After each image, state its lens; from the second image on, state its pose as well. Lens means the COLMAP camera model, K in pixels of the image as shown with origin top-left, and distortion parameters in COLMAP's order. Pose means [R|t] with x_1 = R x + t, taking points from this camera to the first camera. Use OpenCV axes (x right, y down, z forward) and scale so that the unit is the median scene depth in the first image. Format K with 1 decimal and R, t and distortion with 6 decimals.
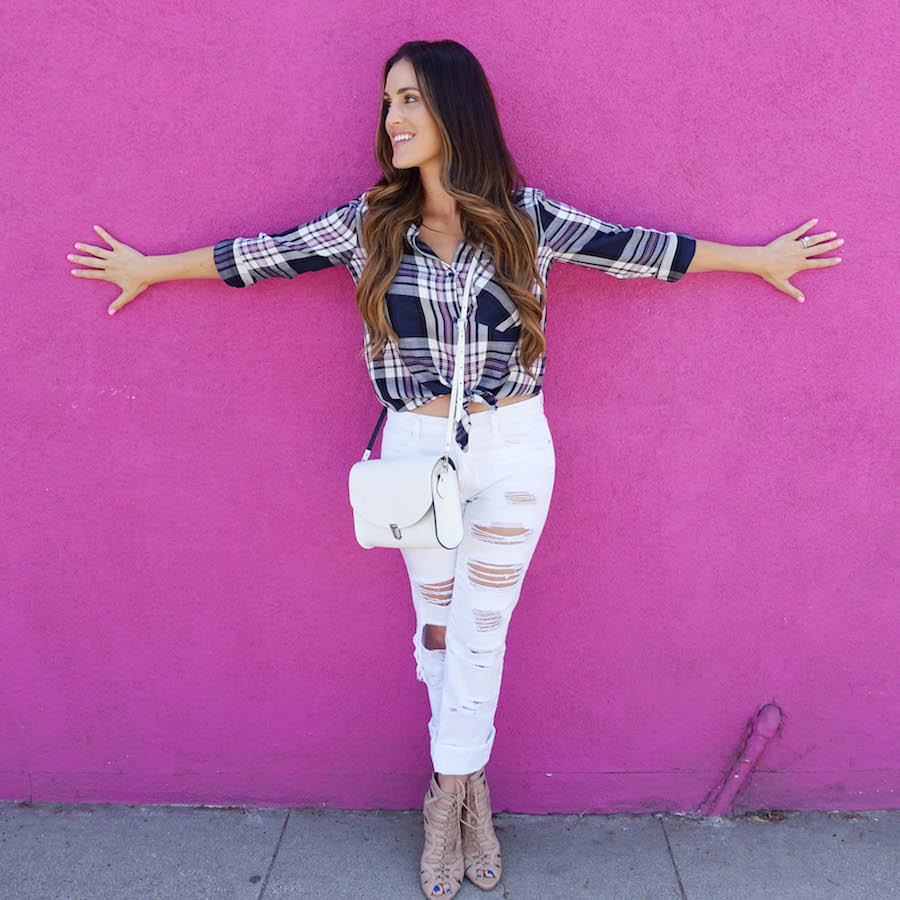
lens RADIAL K [[957.3, 0, 456.4], [0, 957.3, 445.1], [0, 0, 1]] dist [-0.003771, 0.000000]
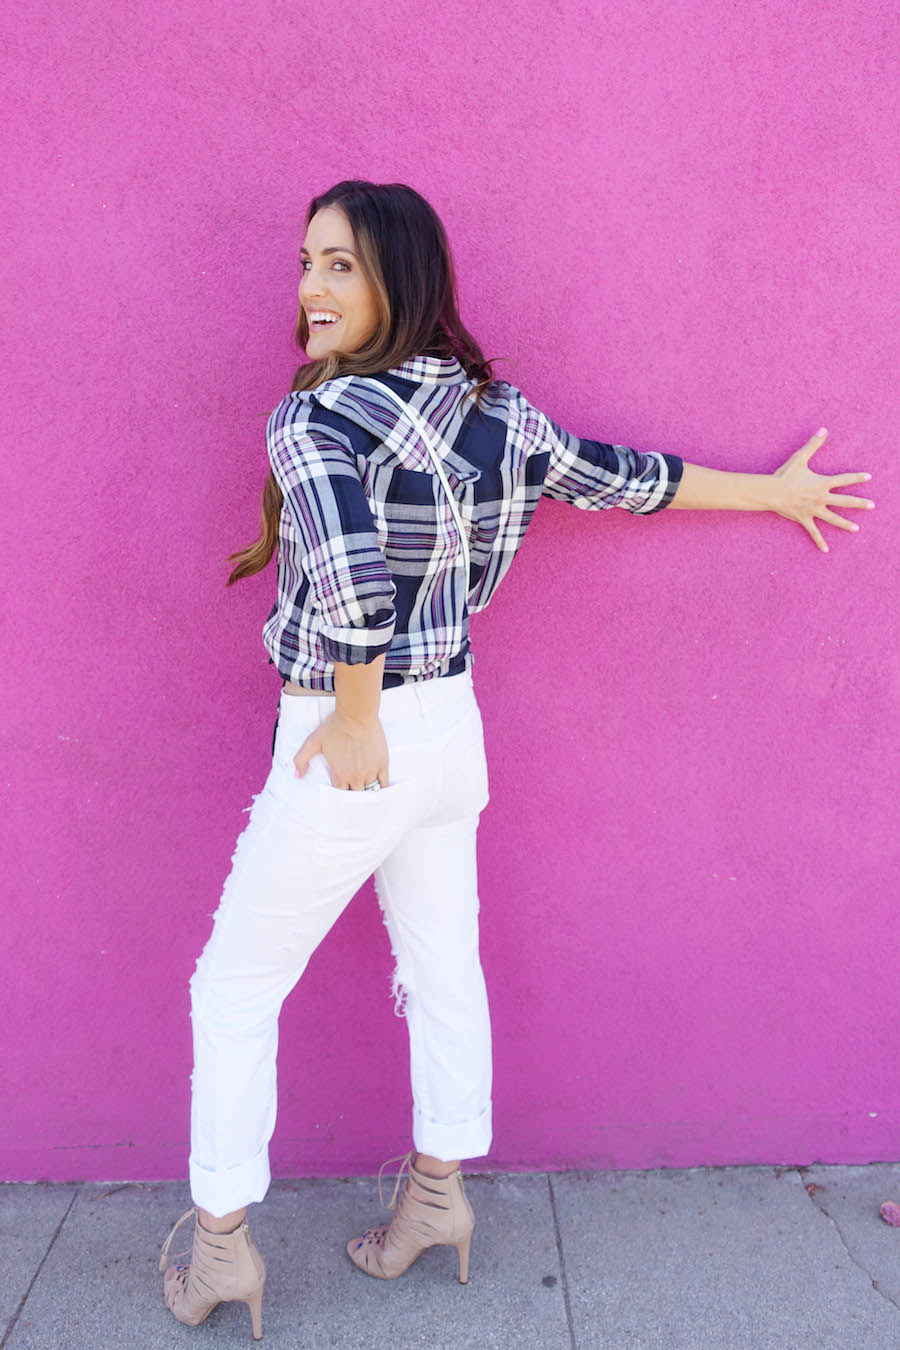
lens RADIAL K [[986.6, 0, 452.3], [0, 986.6, 671.7], [0, 0, 1]] dist [-0.009134, -0.008938]
pose [[0.998463, -0.023332, 0.050281, -0.313530], [0.024369, 0.999501, -0.020105, -0.019652], [-0.049787, 0.021299, 0.998533, 0.207056]]
